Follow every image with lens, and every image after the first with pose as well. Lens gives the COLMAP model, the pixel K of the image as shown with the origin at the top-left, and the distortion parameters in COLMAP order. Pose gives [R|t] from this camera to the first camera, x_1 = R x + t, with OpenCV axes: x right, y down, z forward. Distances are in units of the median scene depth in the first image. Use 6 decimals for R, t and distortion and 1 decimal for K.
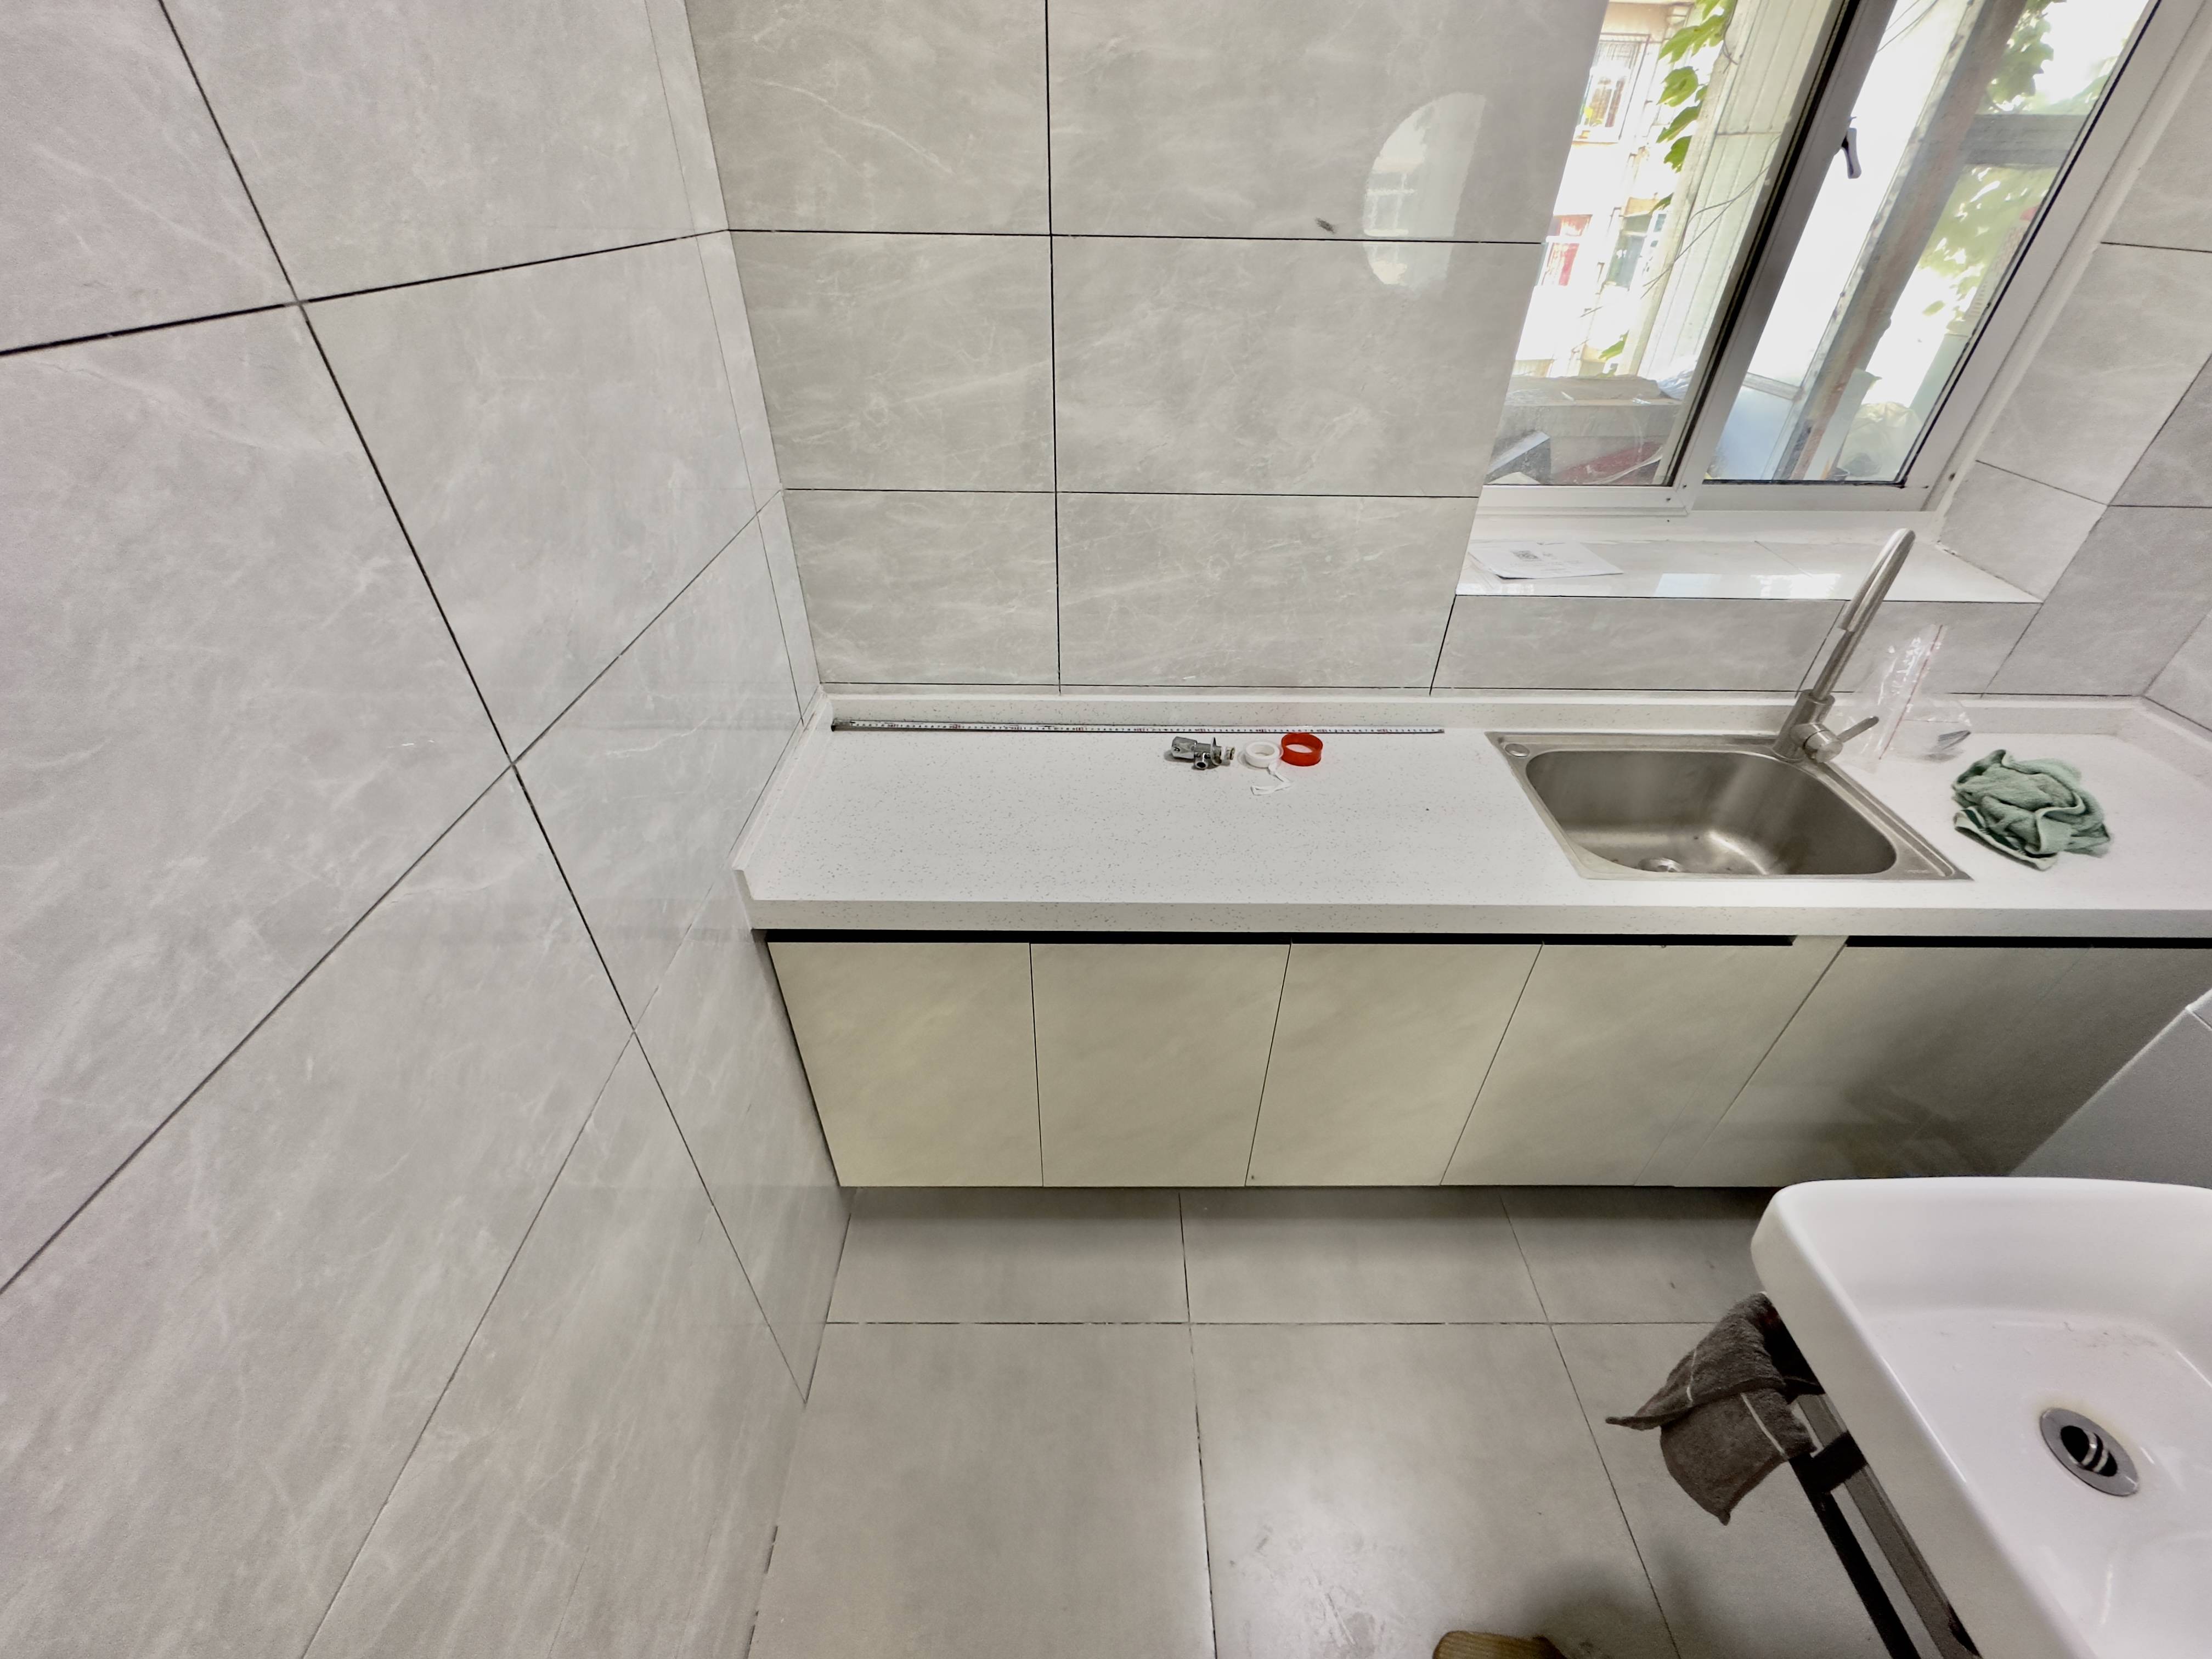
lens RADIAL K [[886.4, 0, 1103.5], [0, 886.4, 819.7], [0, 0, 1]] dist [-0.001235, 0.000023]
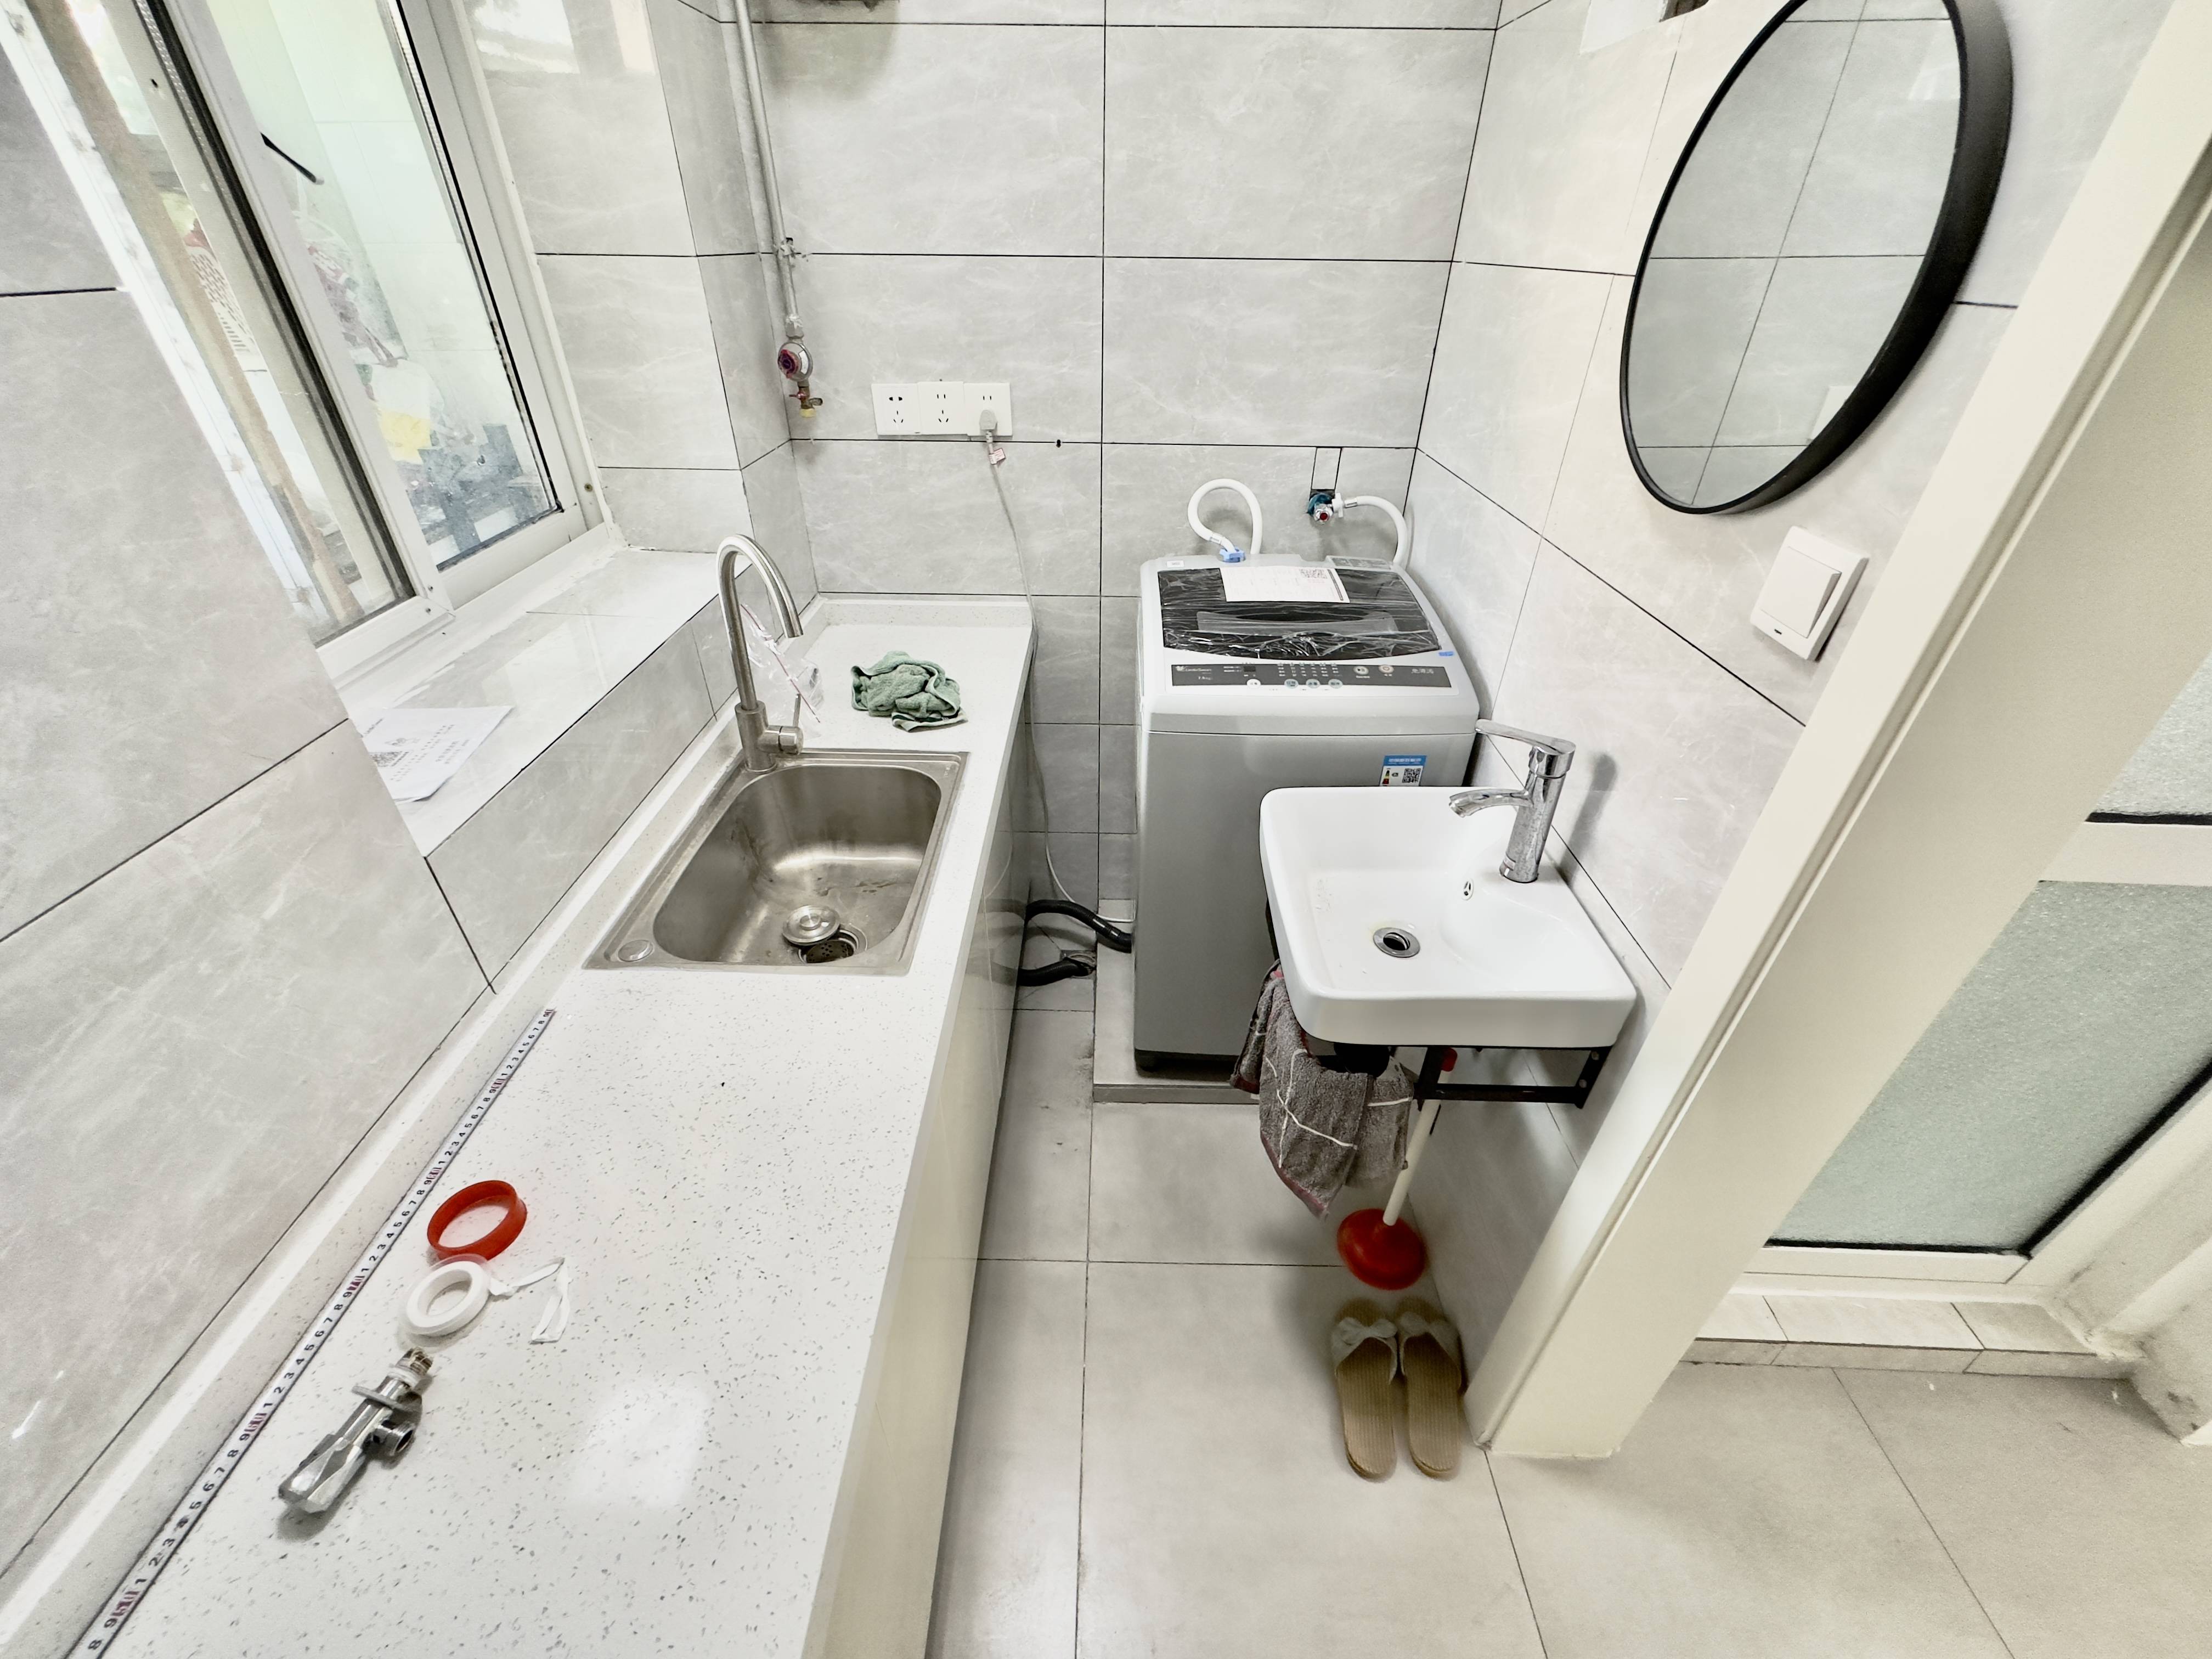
lens RADIAL K [[886.4, 0, 1103.5], [0, 886.4, 819.7], [0, 0, 1]] dist [-0.001235, 0.000023]
pose [[0.019173, -0.564422, 0.825264, -0.078255], [0.584789, 0.675832, 0.448635, -0.275467], [-0.810959, 0.474003, 0.343026, 0.410805]]
